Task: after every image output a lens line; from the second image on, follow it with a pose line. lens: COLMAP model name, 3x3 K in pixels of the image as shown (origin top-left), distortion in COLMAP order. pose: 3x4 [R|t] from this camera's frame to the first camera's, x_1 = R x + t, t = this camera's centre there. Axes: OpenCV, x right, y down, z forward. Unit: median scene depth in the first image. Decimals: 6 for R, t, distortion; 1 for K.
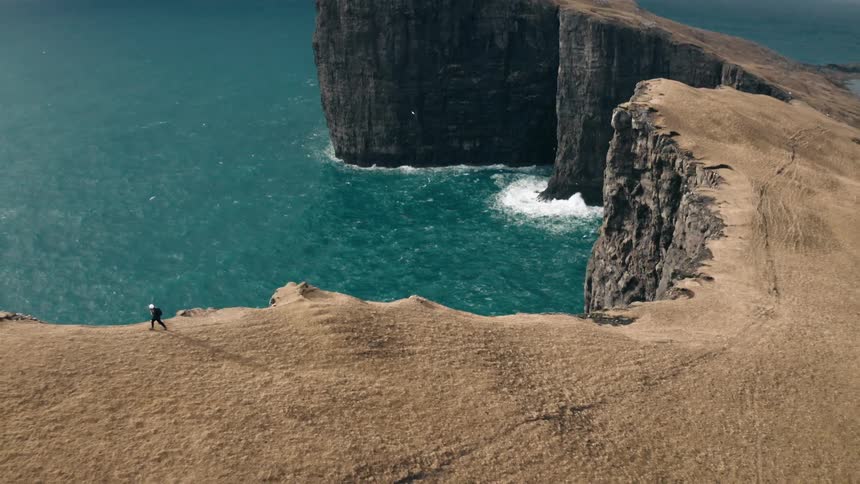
lens RADIAL K [[690.1, 0, 430.4], [0, 690.1, 244.7], [0, 0, 1]] dist [-0.166079, -0.001347]
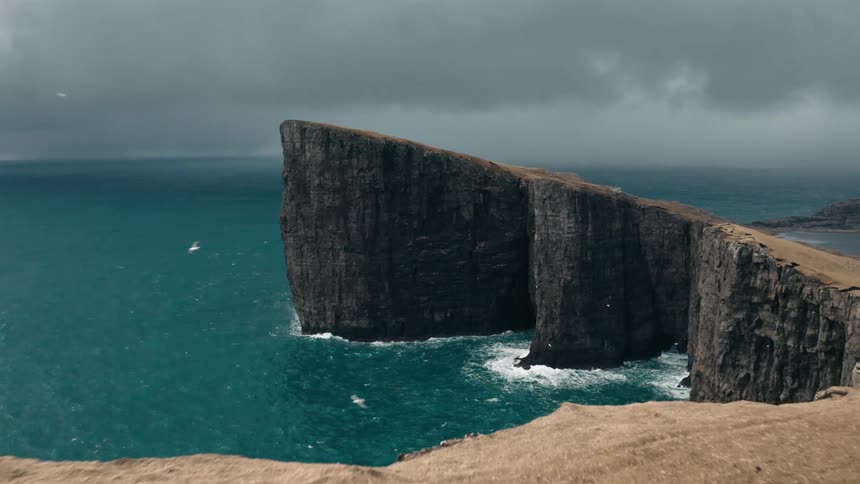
lens RADIAL K [[690.1, 0, 429.9], [0, 690.1, 239.2], [0, 0, 1]] dist [-0.166079, -0.001347]
pose [[0.991606, -0.020149, 0.127718, -0.098355], [0.053381, 0.963468, -0.262451, 0.010540], [-0.117764, 0.267065, 0.956456, 0.021773]]
